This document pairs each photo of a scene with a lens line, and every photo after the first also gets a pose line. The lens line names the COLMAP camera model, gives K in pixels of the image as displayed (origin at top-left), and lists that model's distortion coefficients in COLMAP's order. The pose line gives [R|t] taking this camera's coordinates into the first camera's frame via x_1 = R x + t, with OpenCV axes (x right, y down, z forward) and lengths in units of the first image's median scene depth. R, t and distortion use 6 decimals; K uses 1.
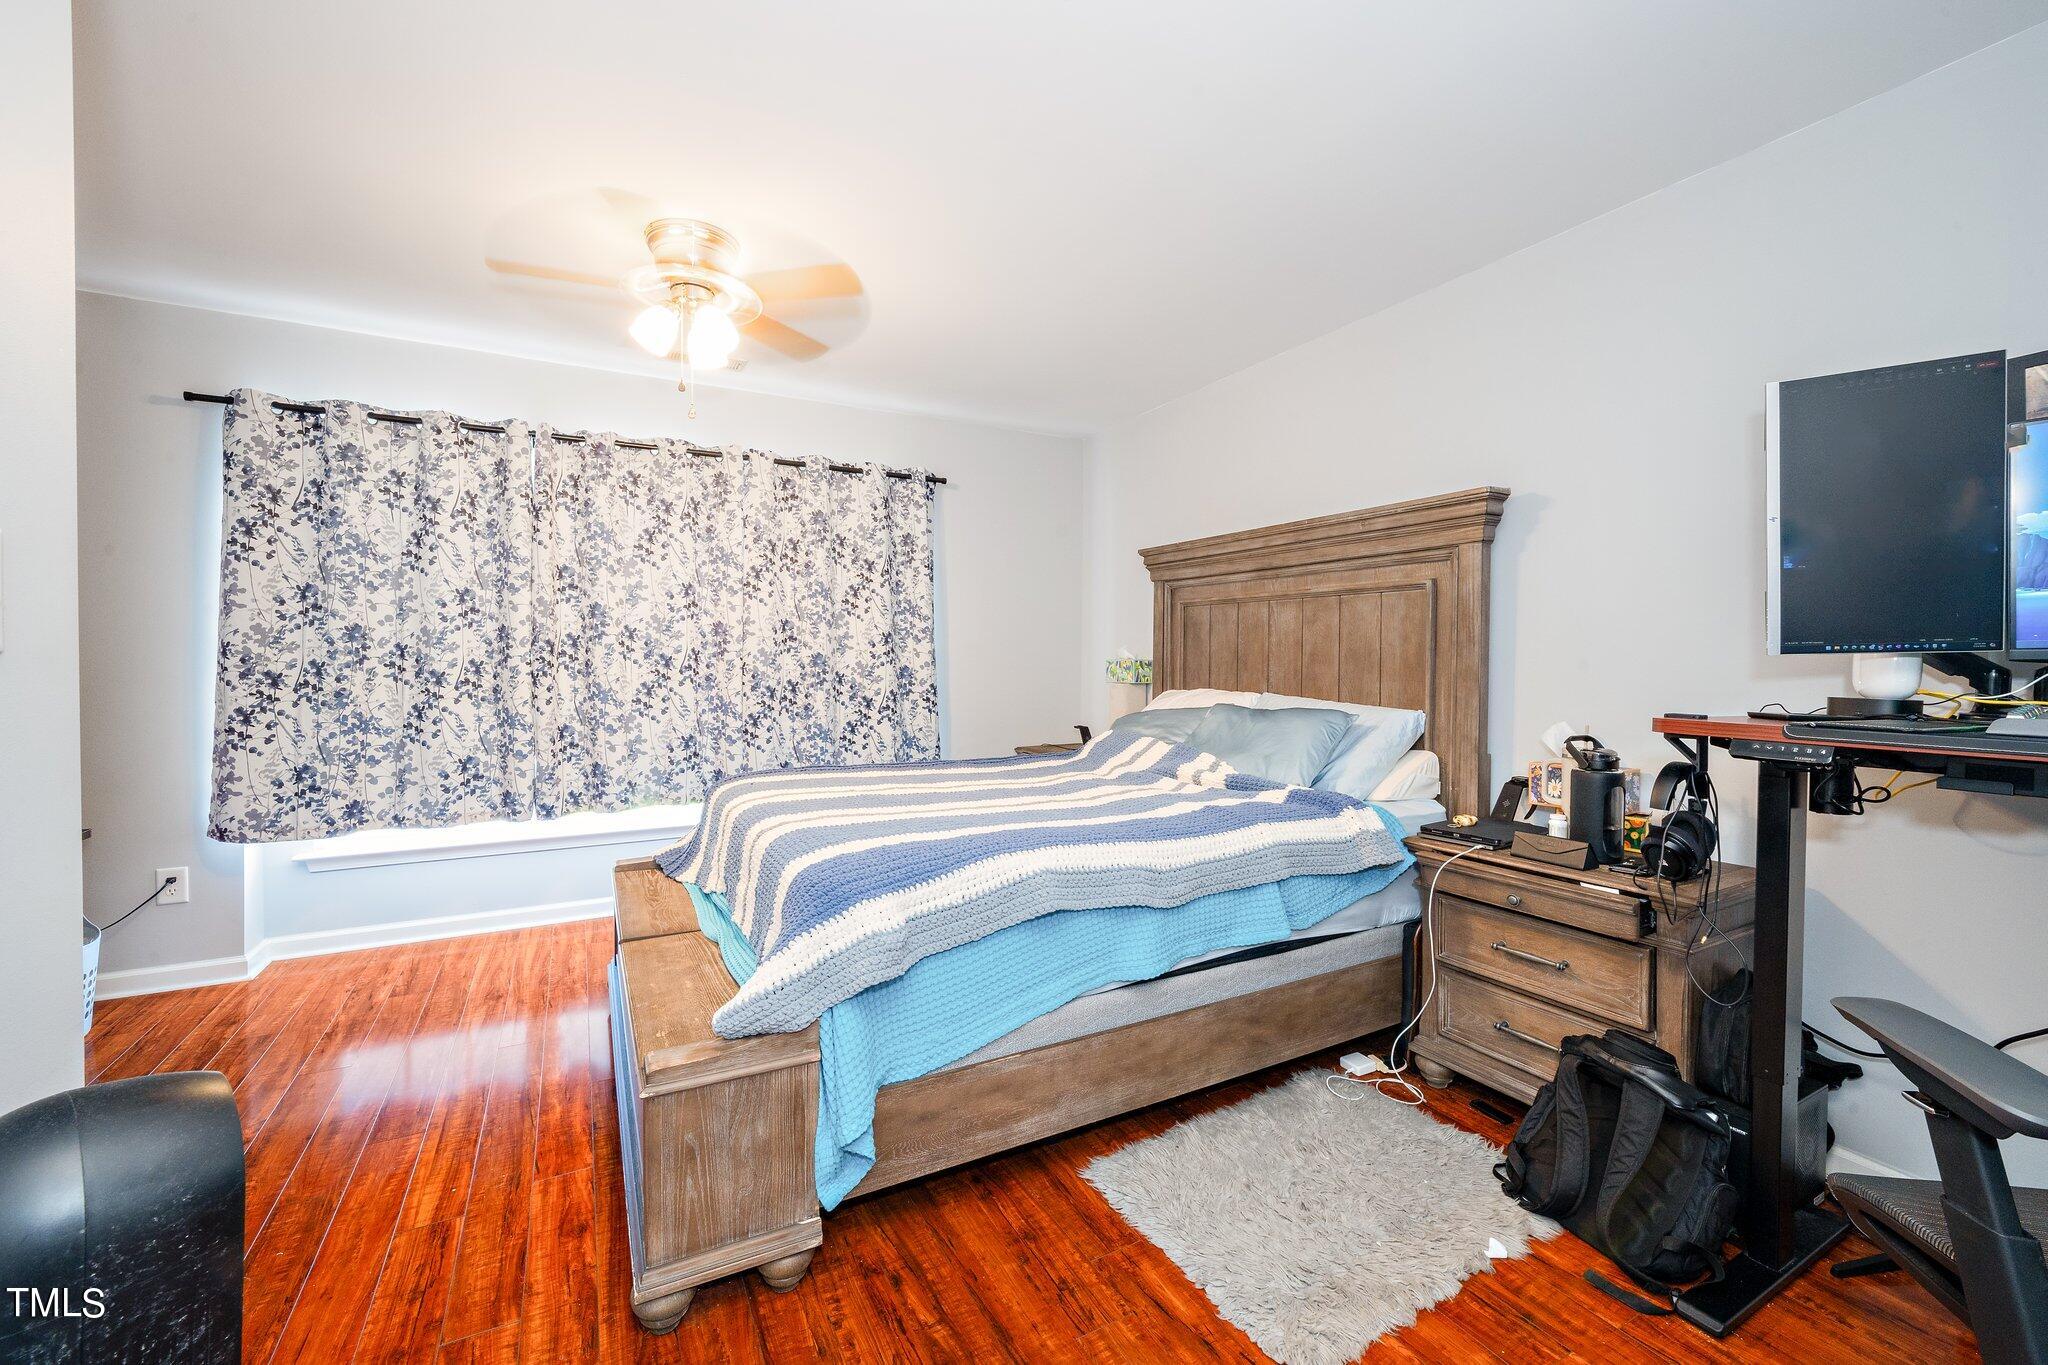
lens RADIAL K [[806.6, 0, 1021.0], [0, 806.6, 652.5], [0, 0, 1]] dist [-0.001926, -0.000126]
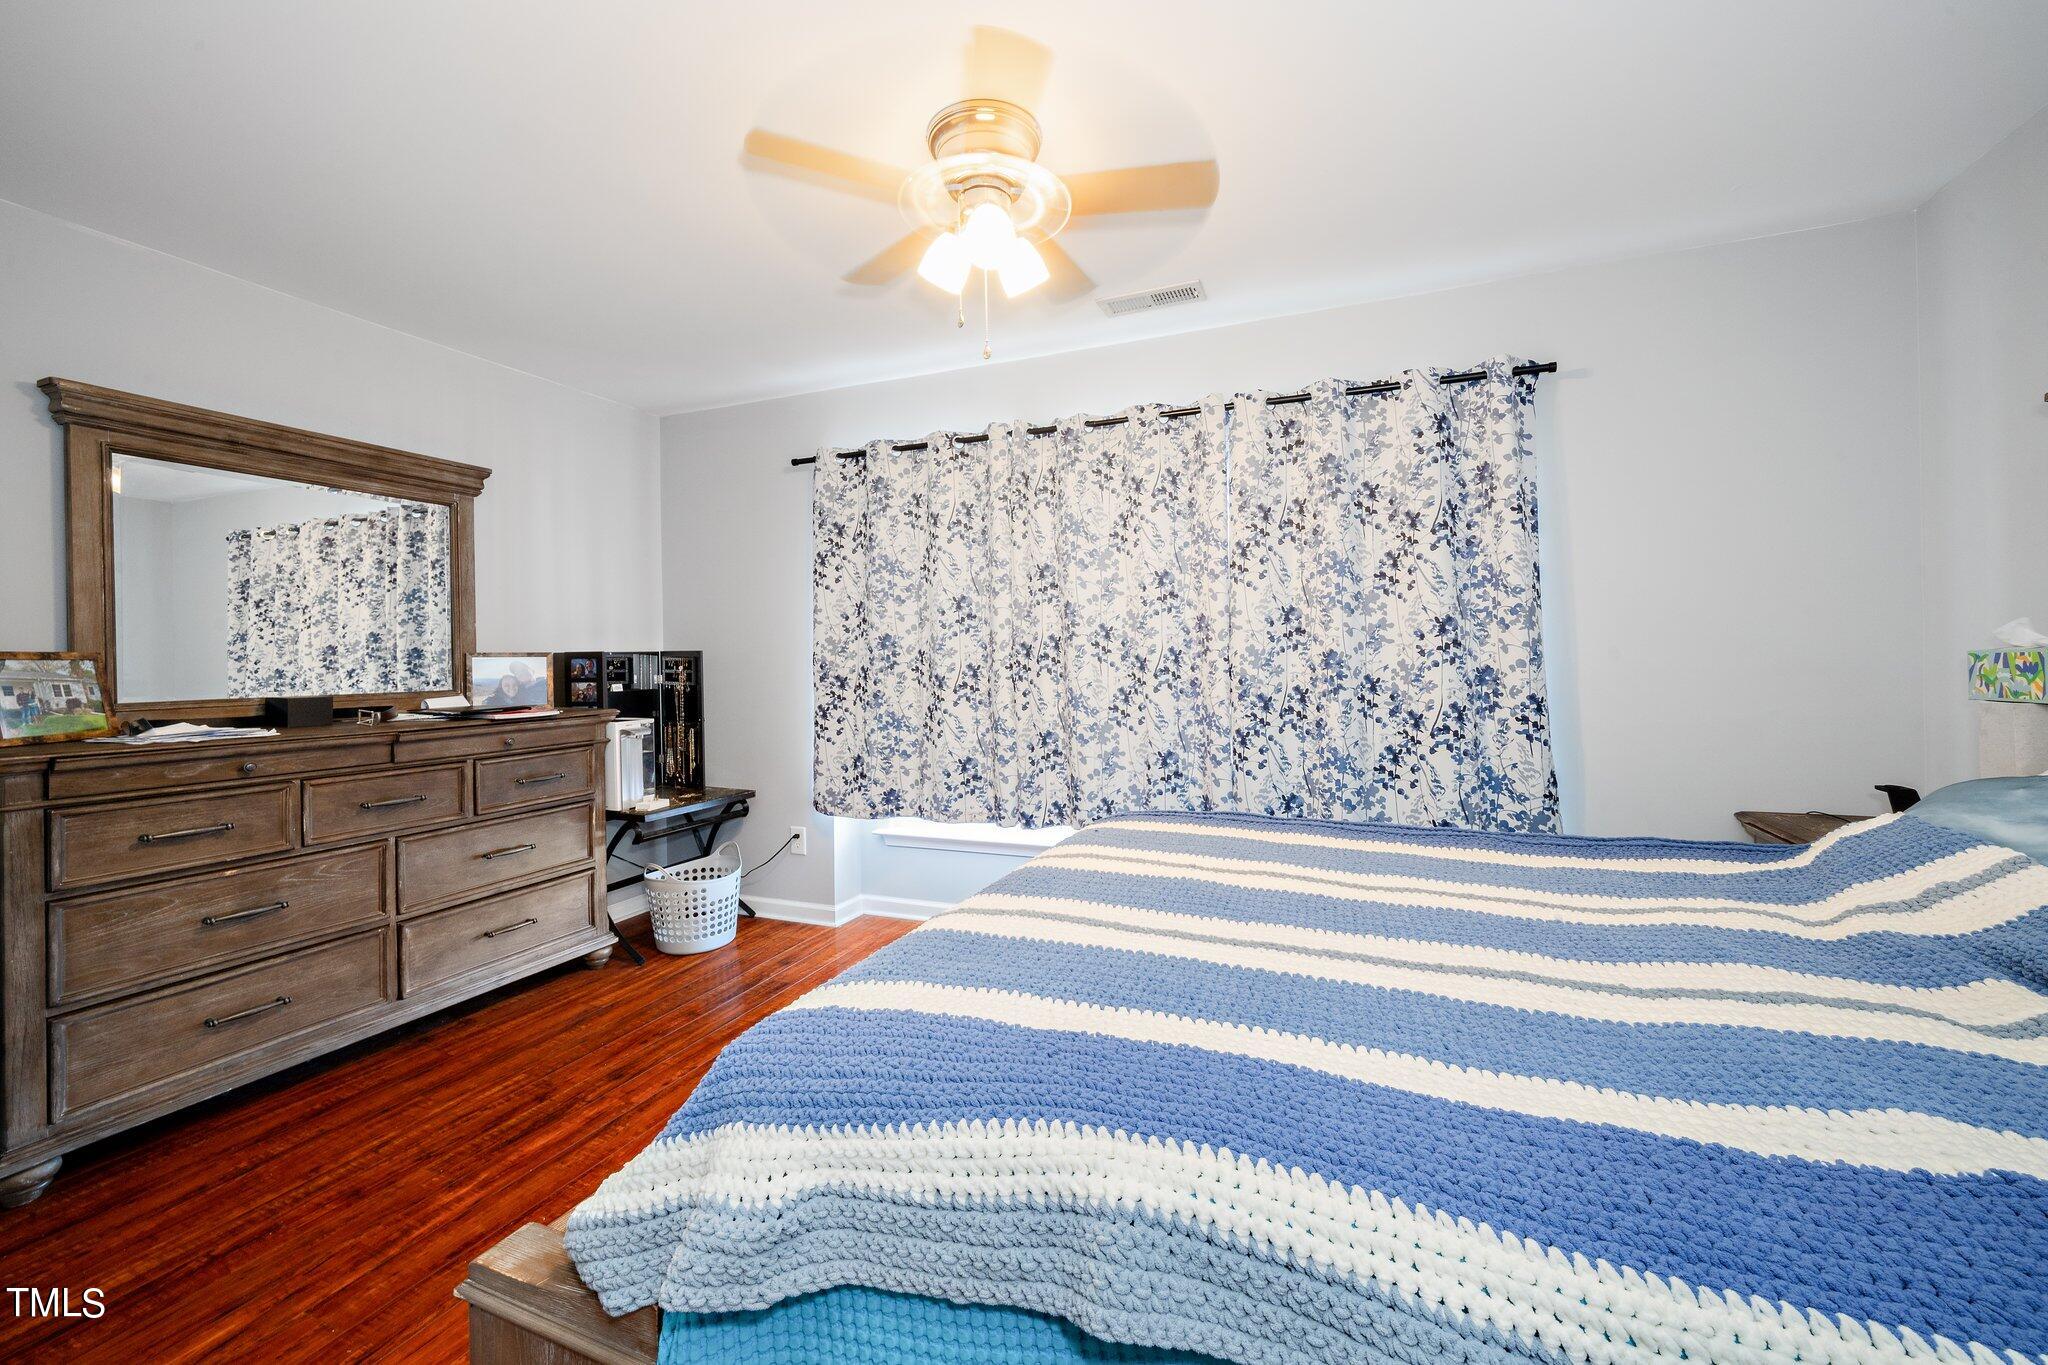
lens RADIAL K [[806.6, 0, 1021.0], [0, 806.6, 652.5], [0, 0, 1]] dist [-0.001926, -0.000126]
pose [[0.634525, -0.019199, -0.772664, 0.152104], [0.021331, 0.999746, -0.007325, 0.002892], [0.772608, -0.011834, 0.634774, 0.369429]]
